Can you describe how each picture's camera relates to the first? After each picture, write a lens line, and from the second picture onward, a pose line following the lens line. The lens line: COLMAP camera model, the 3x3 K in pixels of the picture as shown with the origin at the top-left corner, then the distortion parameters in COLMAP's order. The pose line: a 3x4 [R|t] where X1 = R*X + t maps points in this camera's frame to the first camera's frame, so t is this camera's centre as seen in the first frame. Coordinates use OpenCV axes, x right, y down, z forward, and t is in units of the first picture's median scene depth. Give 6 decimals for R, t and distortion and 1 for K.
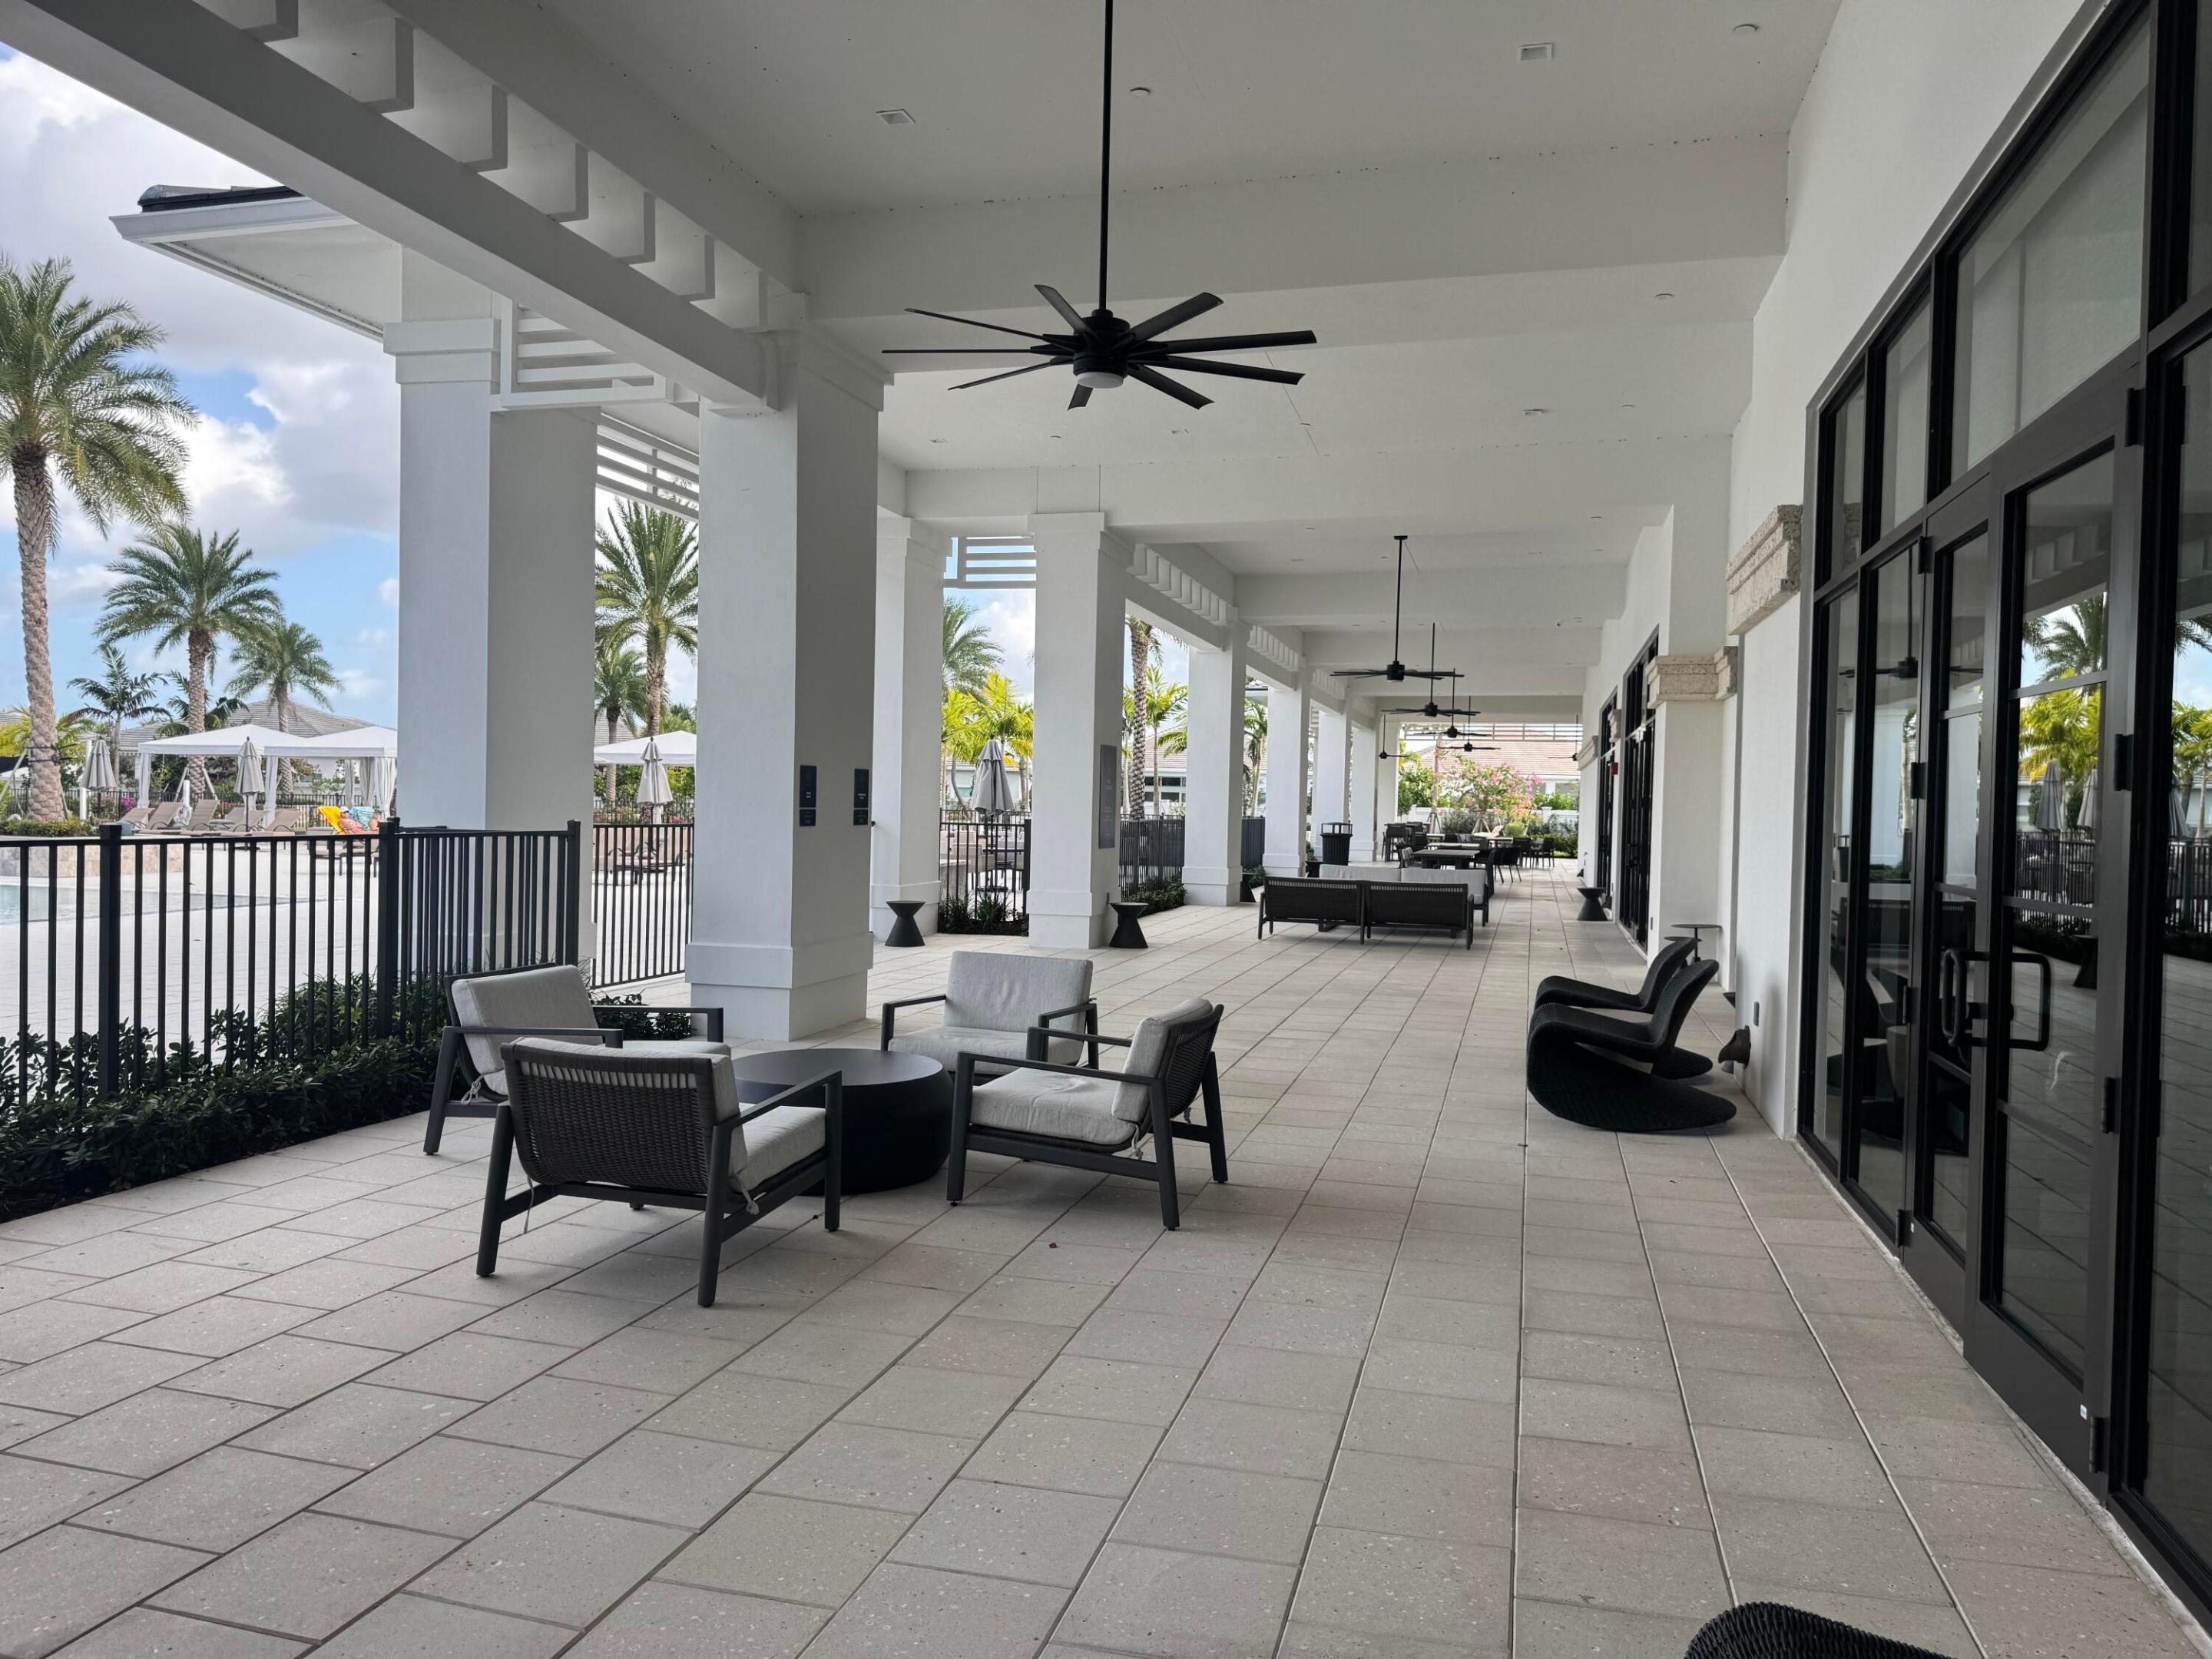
lens RADIAL K [[1544.2, 0, 1106.0], [0, 1544.2, 829.5], [0, 0, 1]] dist [0.026572, -0.002469]
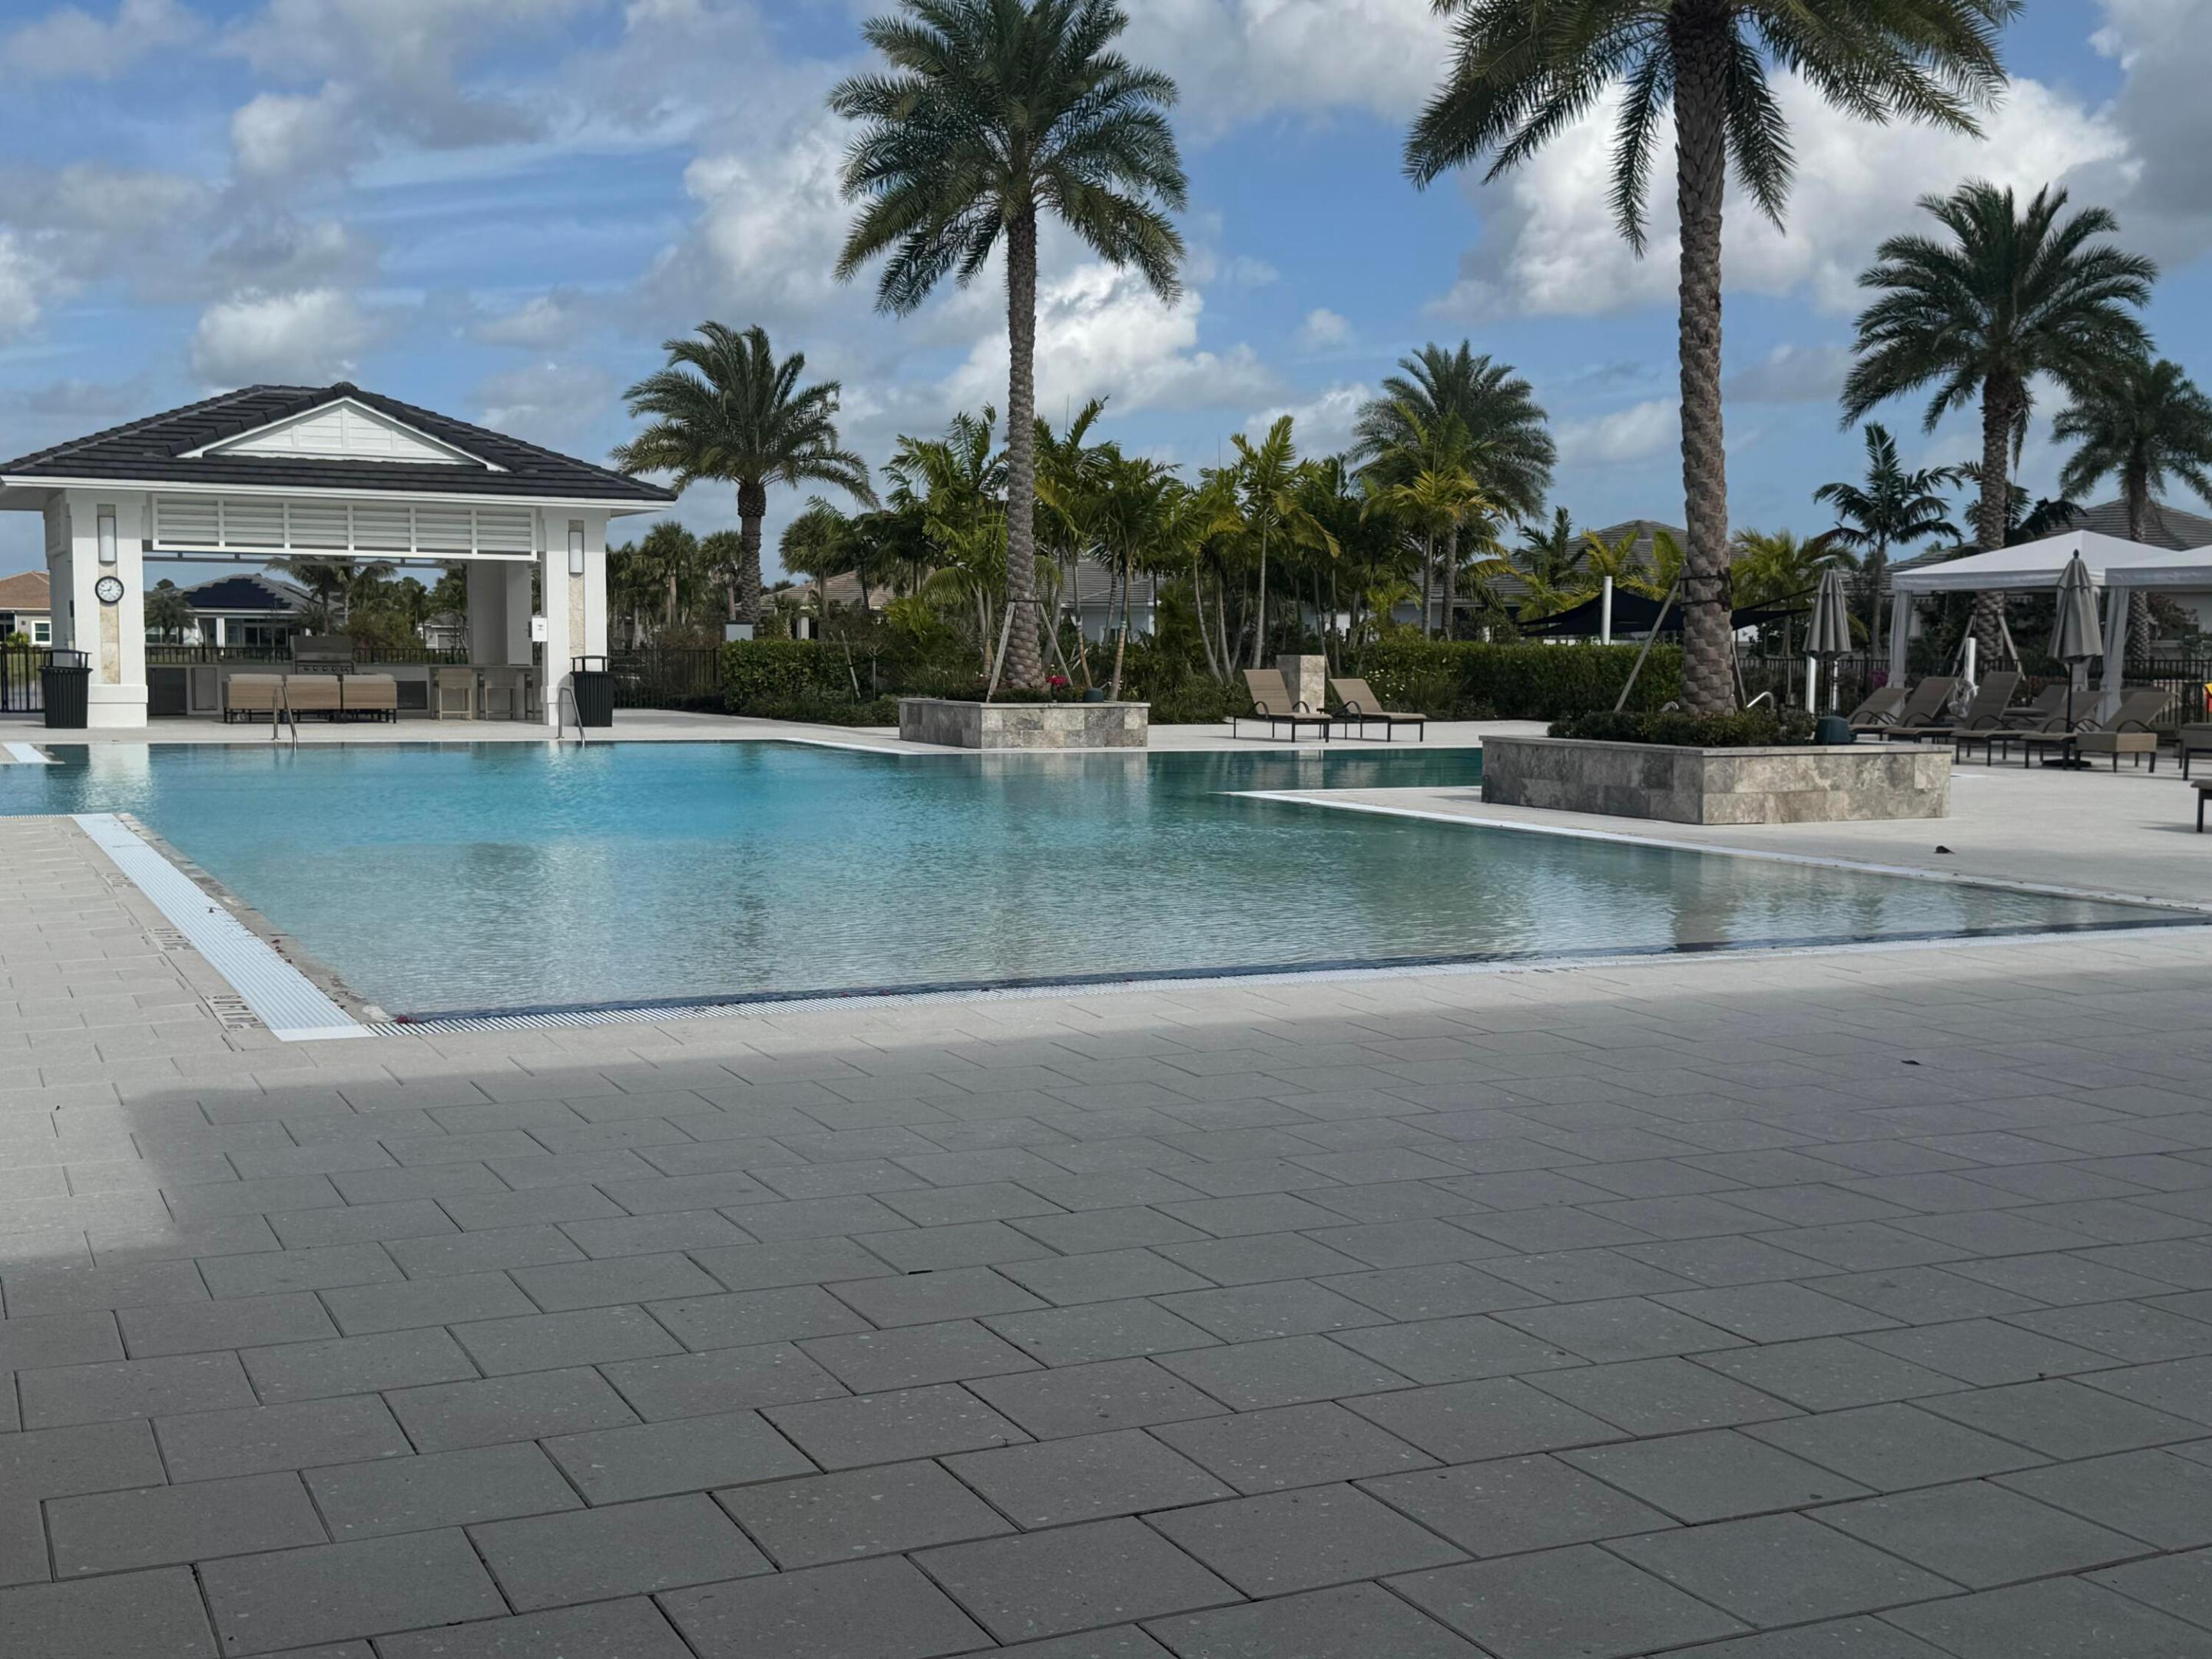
lens RADIAL K [[2544.5, 0, 1106.0], [0, 2544.5, 829.5], [0, 0, 1]] dist [0.144397, -0.025495]
pose [[0.651111, 0.035348, -0.758159, -0.073657], [-0.003003, 0.999027, 0.043999, -0.002259], [0.758977, -0.026372, 0.650584, 0.136898]]
